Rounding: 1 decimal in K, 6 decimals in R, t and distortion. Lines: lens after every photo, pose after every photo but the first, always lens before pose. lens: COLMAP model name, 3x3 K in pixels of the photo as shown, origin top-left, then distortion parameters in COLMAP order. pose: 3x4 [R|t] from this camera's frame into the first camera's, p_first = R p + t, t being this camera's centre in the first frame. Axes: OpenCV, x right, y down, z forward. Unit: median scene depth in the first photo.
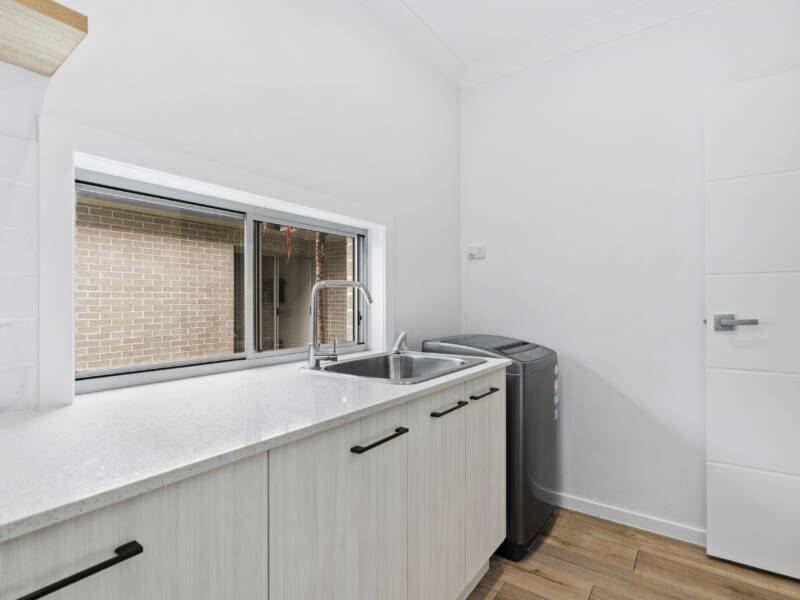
lens RADIAL K [[413.6, 0, 400.0], [0, 413.6, 300.0], [0, 0, 1]] dist [0.000043, -0.000095]
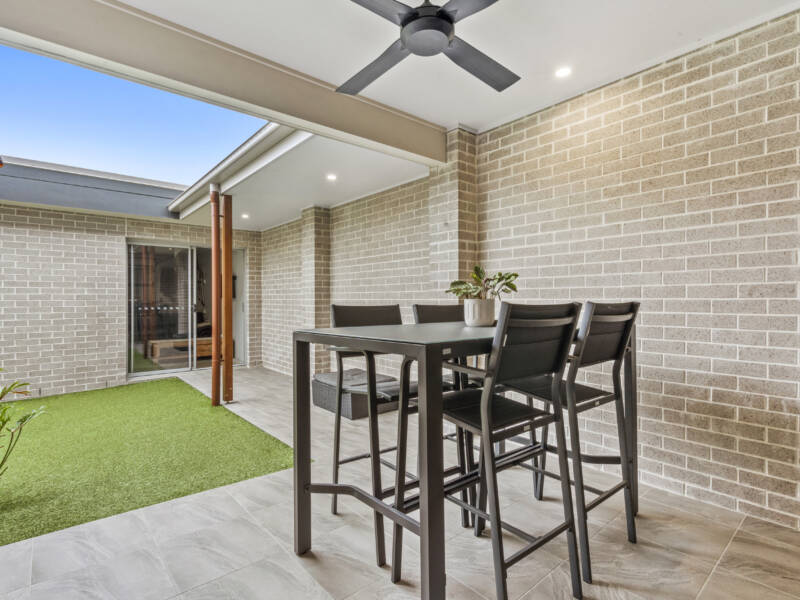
lens RADIAL K [[413.6, 0, 400.0], [0, 413.6, 300.0], [0, 0, 1]] dist [0.000043, -0.000095]
pose [[0.969426, -0.017768, -0.244741, 0.456171], [0.015484, 0.999817, -0.011253, 0.032442], [0.244896, 0.007120, 0.969523, 0.267773]]
